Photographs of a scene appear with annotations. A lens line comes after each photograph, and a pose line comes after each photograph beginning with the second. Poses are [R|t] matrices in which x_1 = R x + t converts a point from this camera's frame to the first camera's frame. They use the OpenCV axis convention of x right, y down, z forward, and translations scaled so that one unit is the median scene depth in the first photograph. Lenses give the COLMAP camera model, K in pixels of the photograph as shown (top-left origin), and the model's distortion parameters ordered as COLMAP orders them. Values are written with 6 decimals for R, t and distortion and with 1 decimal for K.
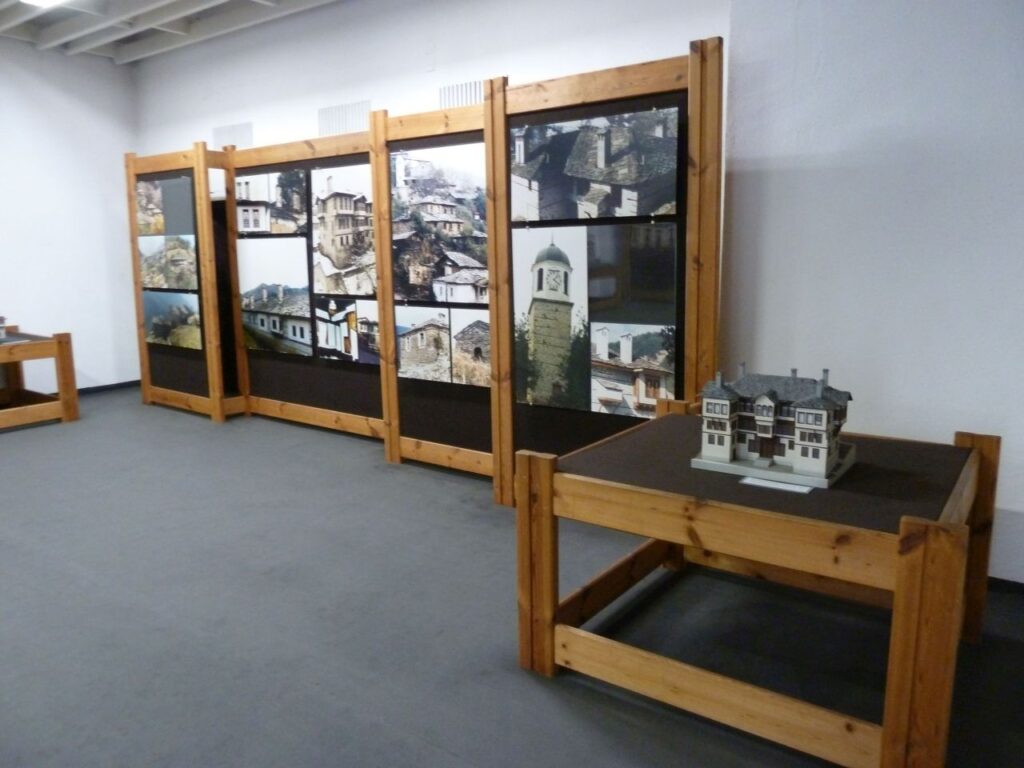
lens RADIAL K [[755.2, 0, 516.5], [0, 755.2, 379.5], [0, 0, 1]] dist [-0.042794, 0.007510]
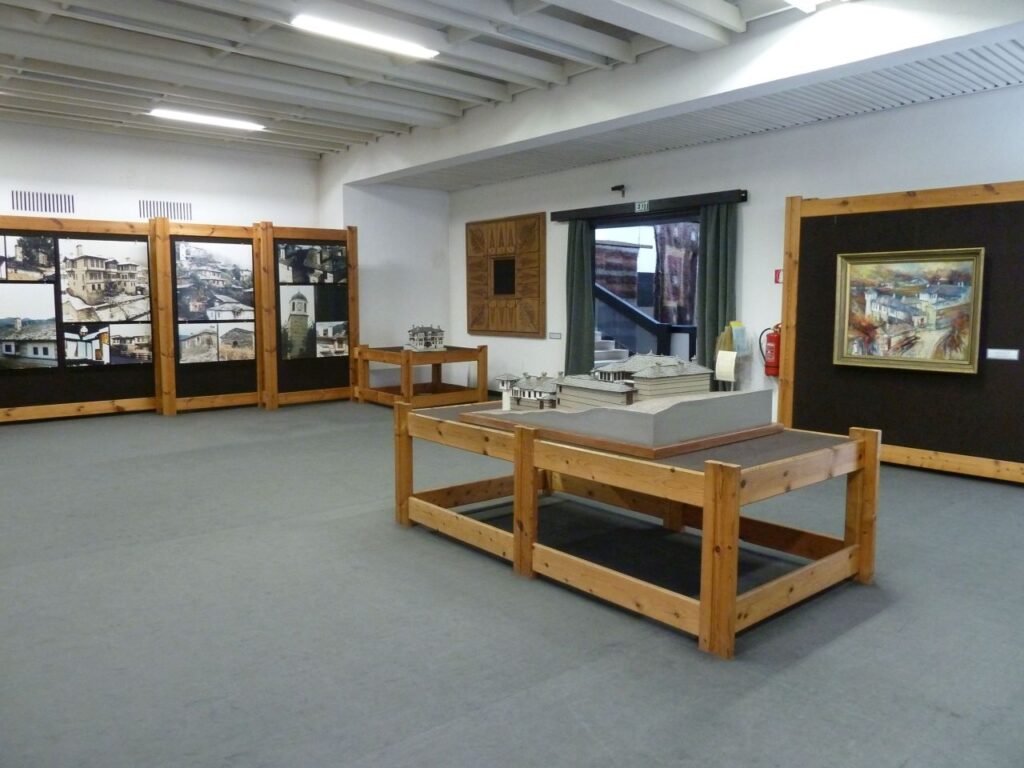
lens RADIAL K [[755.2, 0, 513.9], [0, 755.2, 381.7], [0, 0, 1]] dist [-0.042794, 0.007510]
pose [[0.246844, -0.100843, 0.963794, -1.790470], [0.156794, 0.985622, 0.062970, 0.054705], [-0.956286, 0.135573, 0.259107, -0.233251]]
